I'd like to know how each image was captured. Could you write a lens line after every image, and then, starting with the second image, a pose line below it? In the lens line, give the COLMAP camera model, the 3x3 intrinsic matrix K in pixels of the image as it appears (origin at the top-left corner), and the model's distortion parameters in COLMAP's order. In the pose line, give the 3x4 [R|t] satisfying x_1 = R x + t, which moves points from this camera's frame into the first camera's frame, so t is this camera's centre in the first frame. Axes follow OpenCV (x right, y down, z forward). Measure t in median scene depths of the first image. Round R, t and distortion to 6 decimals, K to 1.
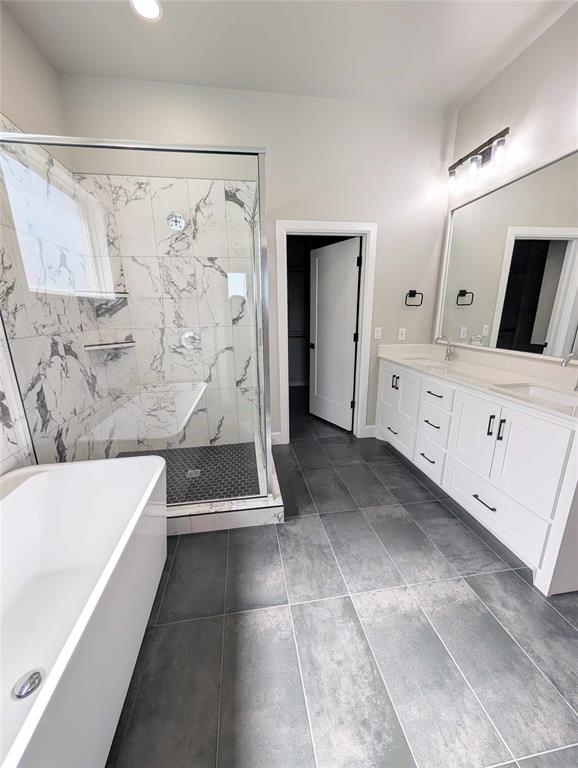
lens RADIAL K [[292.0, 0, 285.4], [0, 292.0, 386.4], [0, 0, 1]] dist [-0.000941, 0.000757]
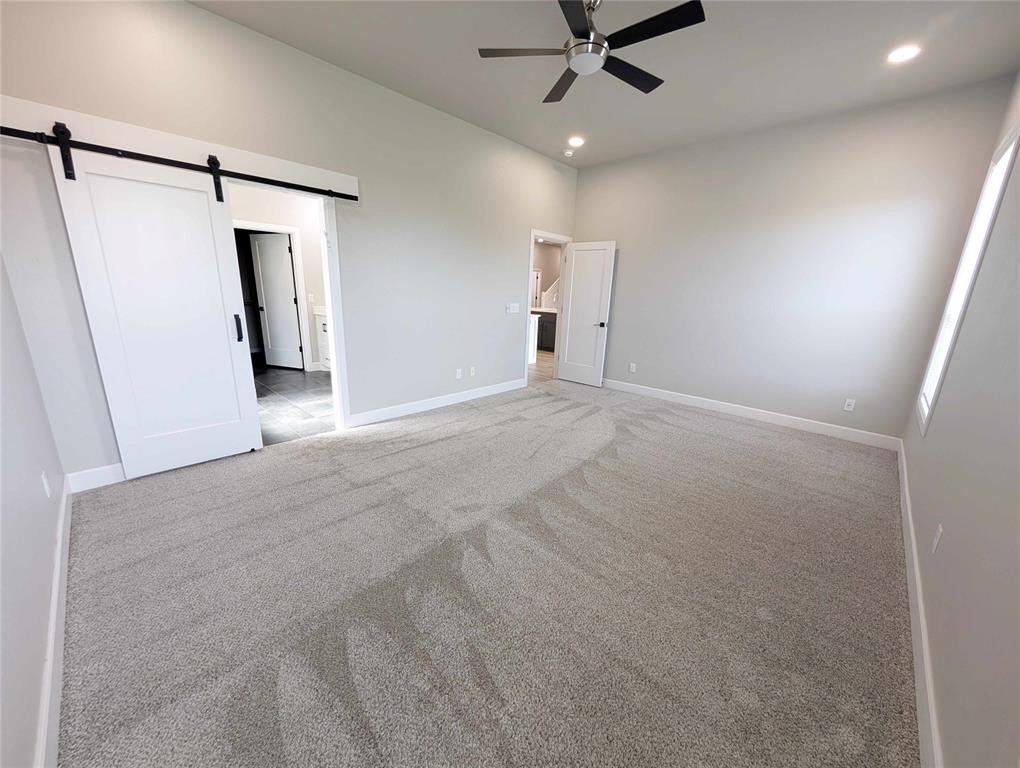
lens RADIAL K [[387.8, 0, 512.2], [0, 387.8, 390.1], [0, 0, 1]] dist [-0.000941, 0.000757]
pose [[0.788595, -0.117313, 0.603619, -0.162462], [0.112965, 0.992565, 0.045322, 0.395958], [-0.604448, 0.032447, 0.795984, -1.511976]]
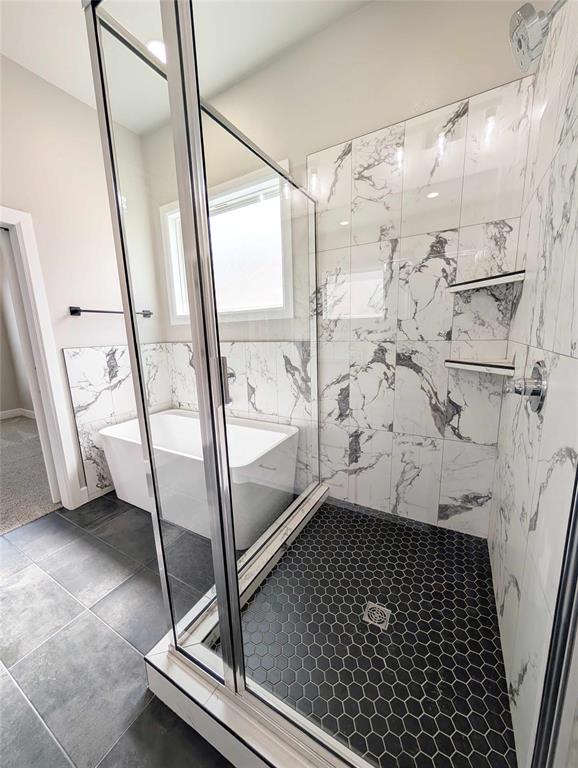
lens RADIAL K [[292.0, 0, 285.4], [0, 292.0, 386.4], [0, 0, 1]] dist [-0.000941, 0.000757]
pose [[-0.627870, 0.176359, -0.758075, 0.128545], [-0.153072, 0.926988, 0.342435, -0.259101], [0.763118, 0.331045, -0.555032, 1.085423]]
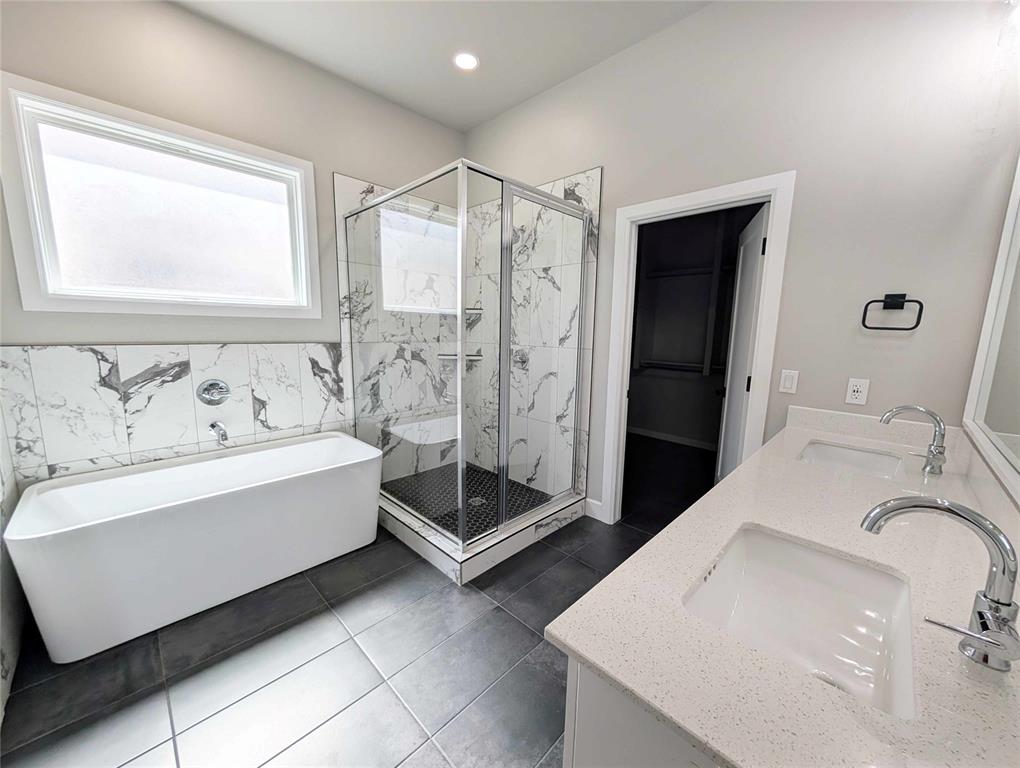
lens RADIAL K [[387.8, 0, 512.2], [0, 387.8, 390.1], [0, 0, 1]] dist [-0.000941, 0.000757]
pose [[0.601653, 0.151783, -0.784204, 0.686447], [-0.224629, 0.974309, 0.016240, -0.089852], [0.766522, 0.166384, 0.620290, 0.289544]]
